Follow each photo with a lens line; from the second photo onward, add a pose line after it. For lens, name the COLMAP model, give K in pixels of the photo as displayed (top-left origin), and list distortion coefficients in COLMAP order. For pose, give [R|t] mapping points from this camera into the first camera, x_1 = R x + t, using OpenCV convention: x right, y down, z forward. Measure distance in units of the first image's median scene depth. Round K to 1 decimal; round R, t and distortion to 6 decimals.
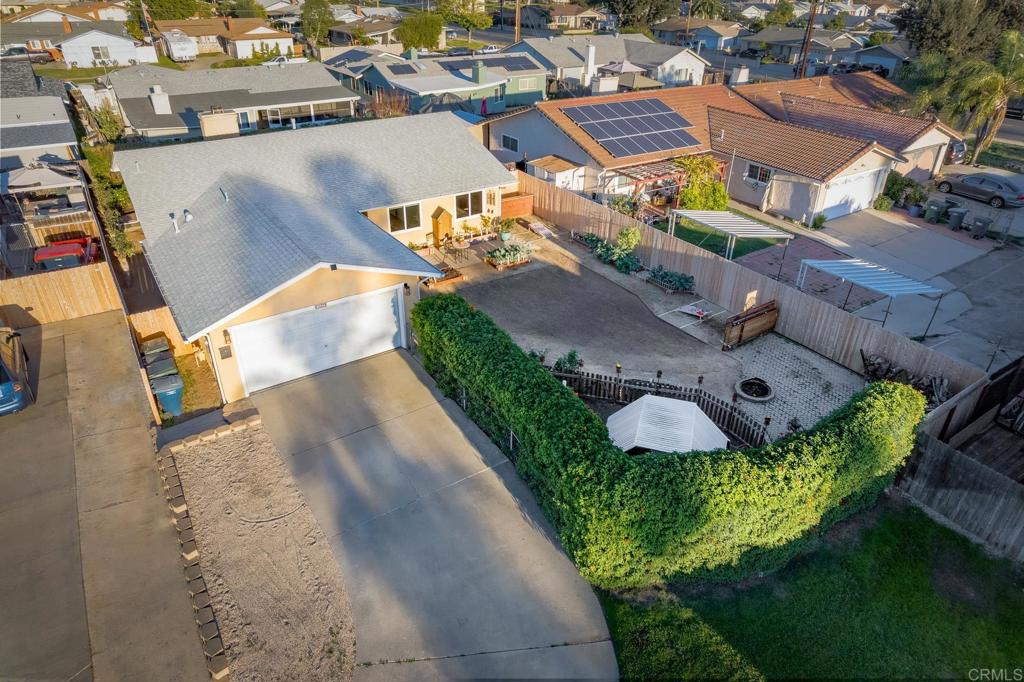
lens RADIAL K [[662.9, 0, 512.0], [0, 662.9, 341.0], [0, 0, 1]] dist [-0.059349, 0.001224]
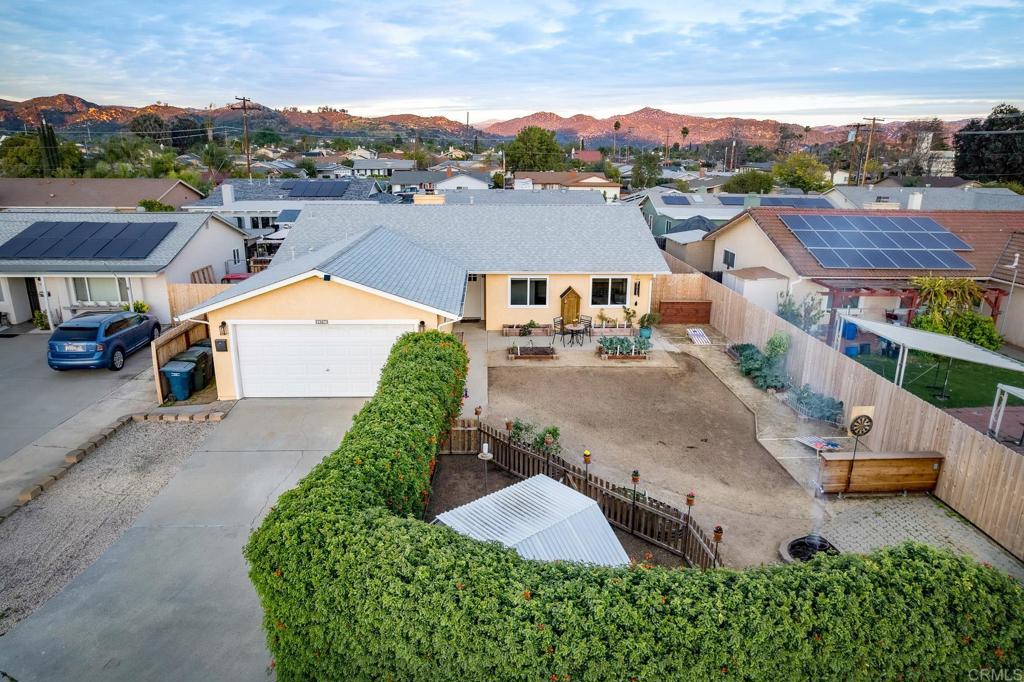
lens RADIAL K [[662.9, 0, 512.0], [0, 662.9, 341.0], [0, 0, 1]] dist [-0.059349, 0.001224]
pose [[0.843737, 0.134620, -0.519602, 0.308064], [-0.264328, 0.946730, -0.183938, 0.052560], [0.467161, 0.292540, 0.834375, 0.248146]]
